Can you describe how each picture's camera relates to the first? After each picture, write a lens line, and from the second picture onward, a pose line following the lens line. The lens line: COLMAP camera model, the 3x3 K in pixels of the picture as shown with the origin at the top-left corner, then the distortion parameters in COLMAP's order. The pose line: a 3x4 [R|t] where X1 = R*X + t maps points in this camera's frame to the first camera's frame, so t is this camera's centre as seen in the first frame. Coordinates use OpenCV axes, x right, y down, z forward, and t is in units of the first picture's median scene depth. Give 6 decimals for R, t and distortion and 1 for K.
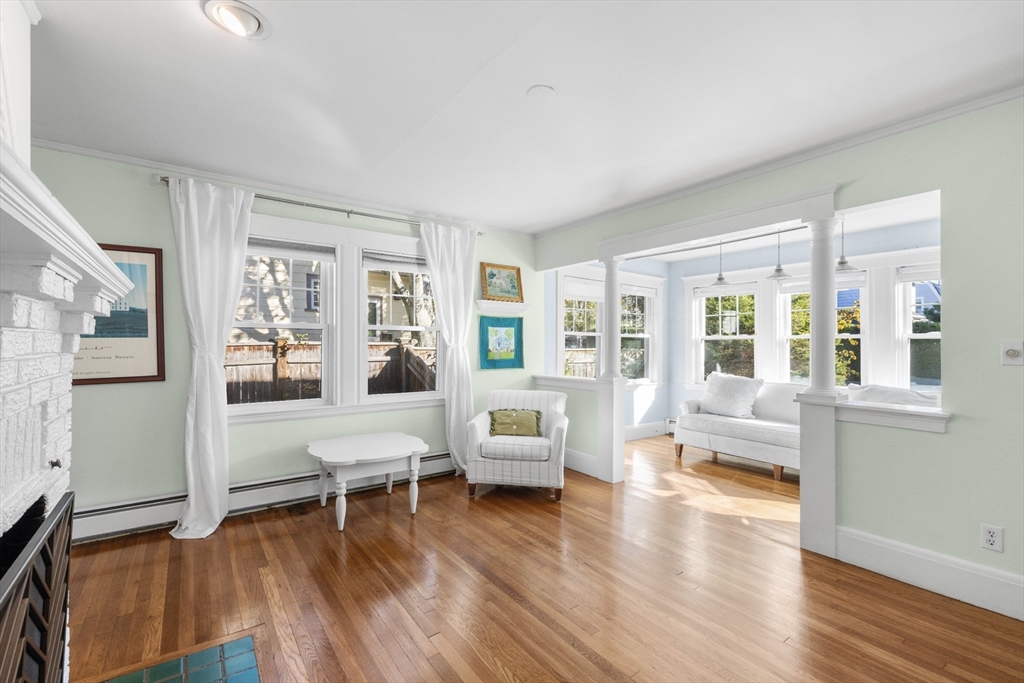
lens RADIAL K [[451.0, 0, 512.0], [0, 451.0, 341.5], [0, 0, 1]] dist [-0.000302, 0.000095]
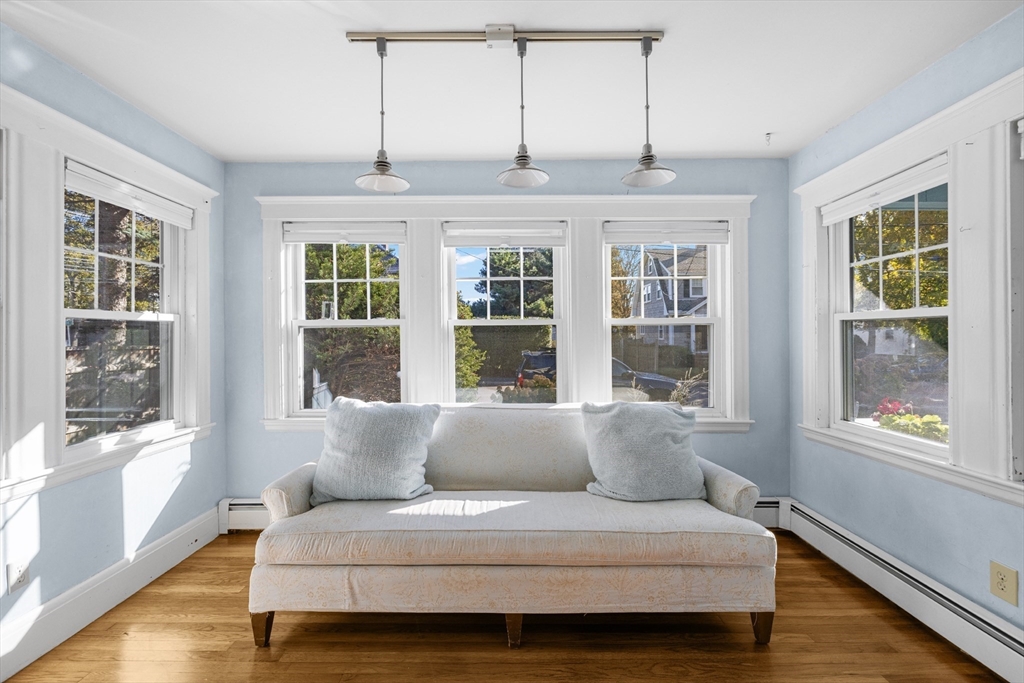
lens RADIAL K [[440.3, 0, 511.4], [0, 440.3, 335.7], [0, 0, 1]] dist [-0.005322, -0.000211]
pose [[0.608629, -0.006042, 0.793432, 0.173926], [0.006451, 0.999976, 0.002666, 0.005626], [-0.793429, 0.003496, 0.608653, 0.509494]]
